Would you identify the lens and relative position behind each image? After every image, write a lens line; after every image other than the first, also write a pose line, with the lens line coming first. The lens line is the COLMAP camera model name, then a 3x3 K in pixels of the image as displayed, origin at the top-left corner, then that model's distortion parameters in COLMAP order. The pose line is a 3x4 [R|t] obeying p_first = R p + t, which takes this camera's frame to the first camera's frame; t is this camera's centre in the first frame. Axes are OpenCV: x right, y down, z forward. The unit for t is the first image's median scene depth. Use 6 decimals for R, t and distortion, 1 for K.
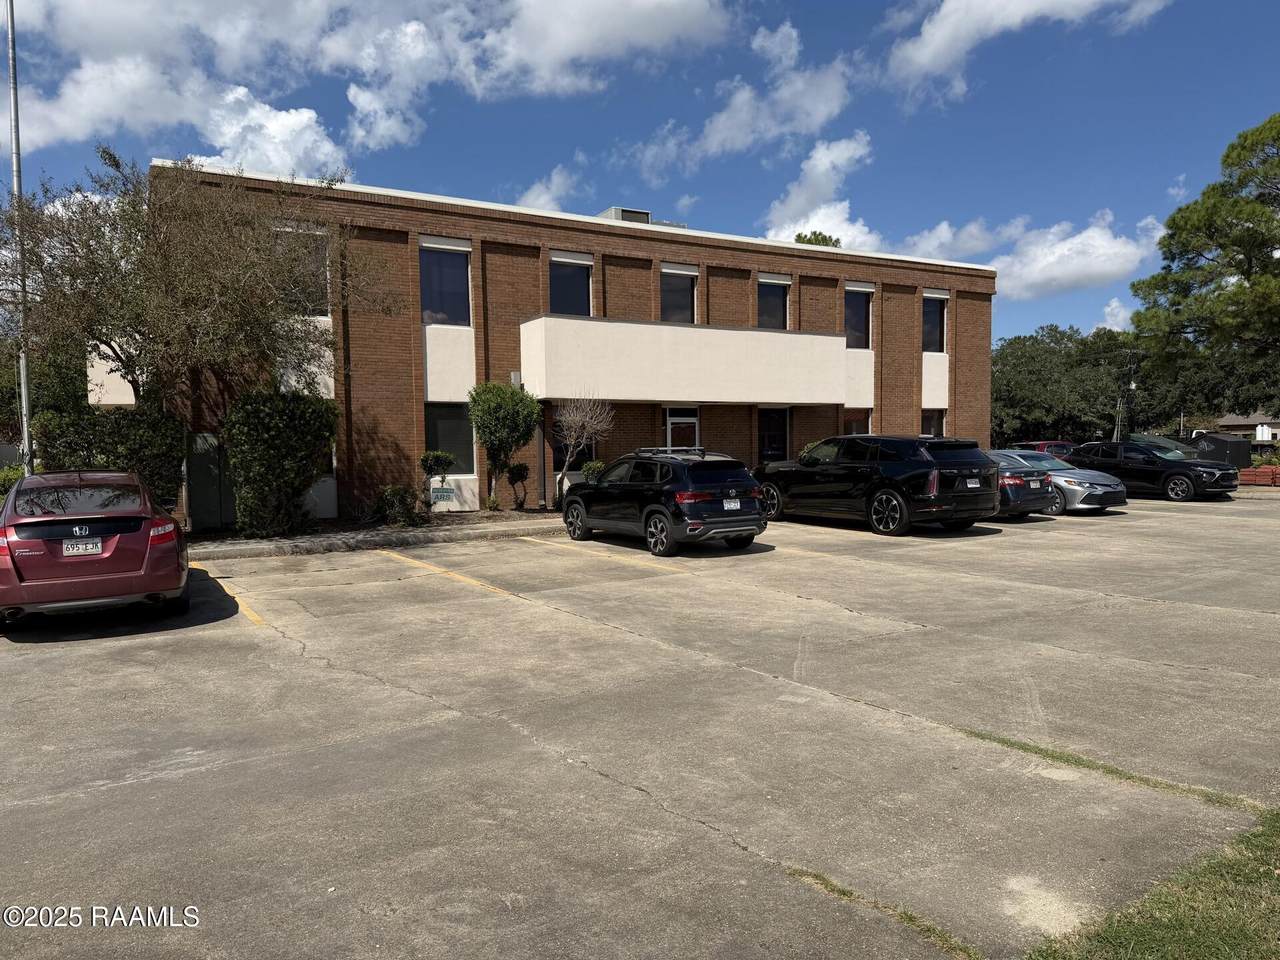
lens RADIAL K [[920.1, 0, 641.3], [0, 920.1, 485.1], [0, 0, 1]] dist [0.037059, -0.019458]
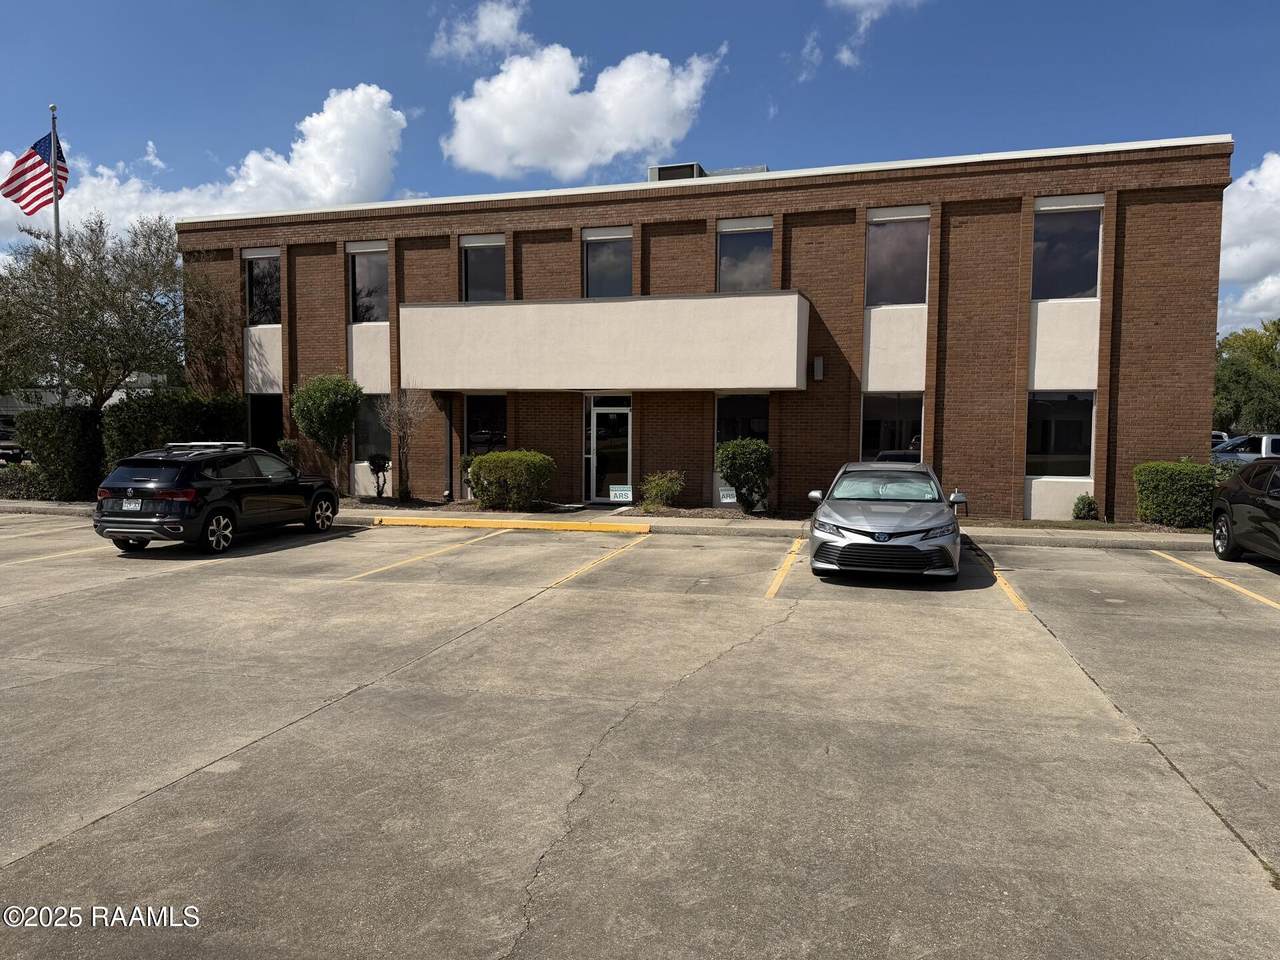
lens RADIAL K [[920.1, 0, 598.2], [0, 920.1, 466.7], [0, 0, 1]] dist [0.037059, -0.019458]
pose [[0.669993, 0.044110, -0.741055, 0.675982], [-0.048057, 0.998716, 0.015998, -0.032252], [0.740810, 0.024894, 0.671253, 0.426309]]
